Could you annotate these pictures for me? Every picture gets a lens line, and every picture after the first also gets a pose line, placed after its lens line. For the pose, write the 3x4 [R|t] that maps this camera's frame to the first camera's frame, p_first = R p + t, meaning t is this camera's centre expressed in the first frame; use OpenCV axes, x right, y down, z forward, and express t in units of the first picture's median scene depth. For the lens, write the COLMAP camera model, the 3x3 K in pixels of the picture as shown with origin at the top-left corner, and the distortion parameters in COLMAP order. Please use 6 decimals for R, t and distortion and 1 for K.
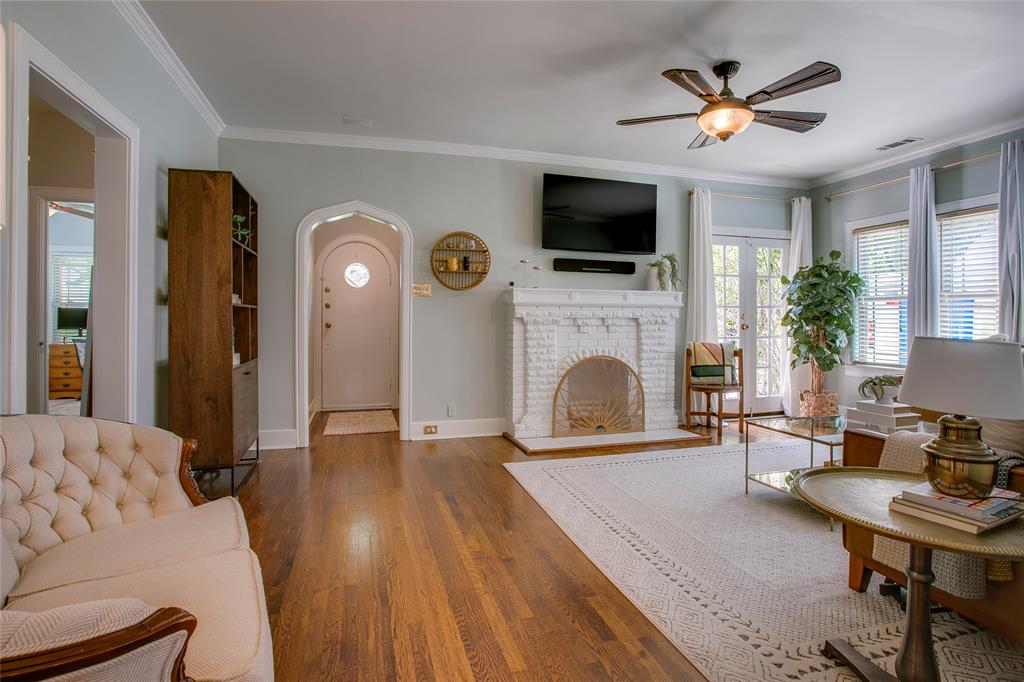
lens RADIAL K [[516.1, 0, 506.9], [0, 516.1, 322.3], [0, 0, 1]] dist [-0.067335, 0.024391]
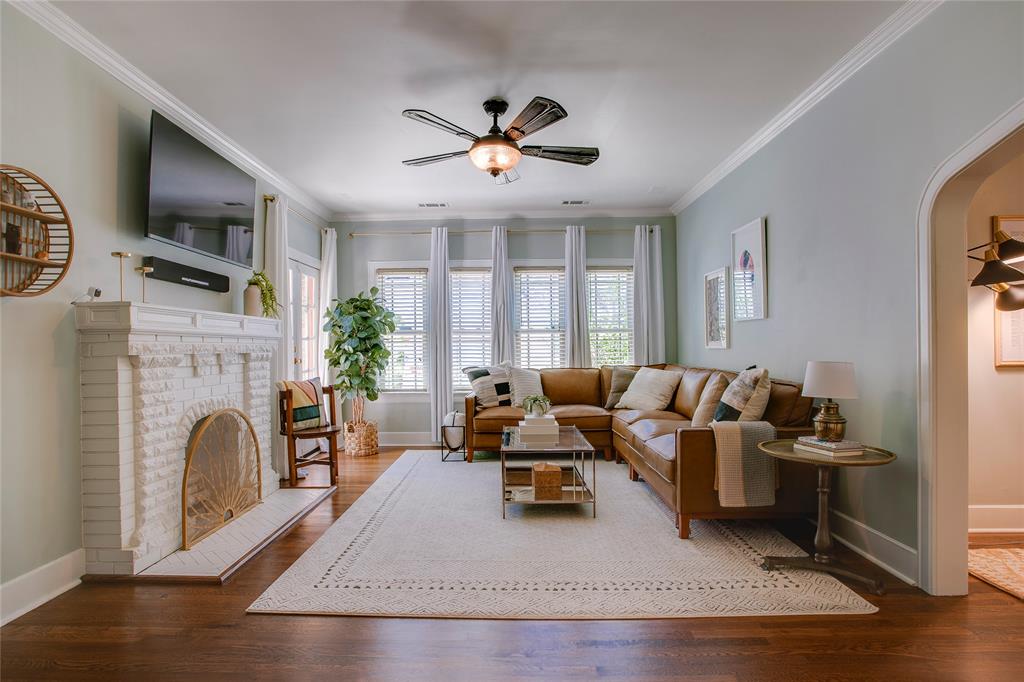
lens RADIAL K [[542.0, 0, 512.0], [0, 542.0, 341.0], [0, 0, 1]] dist [-0.079631, 0.036039]
pose [[0.284487, 0.006195, 0.958660, -0.396072], [0.015647, 0.999816, -0.011104, -0.011660], [-0.958552, 0.018159, 0.284338, 0.440134]]
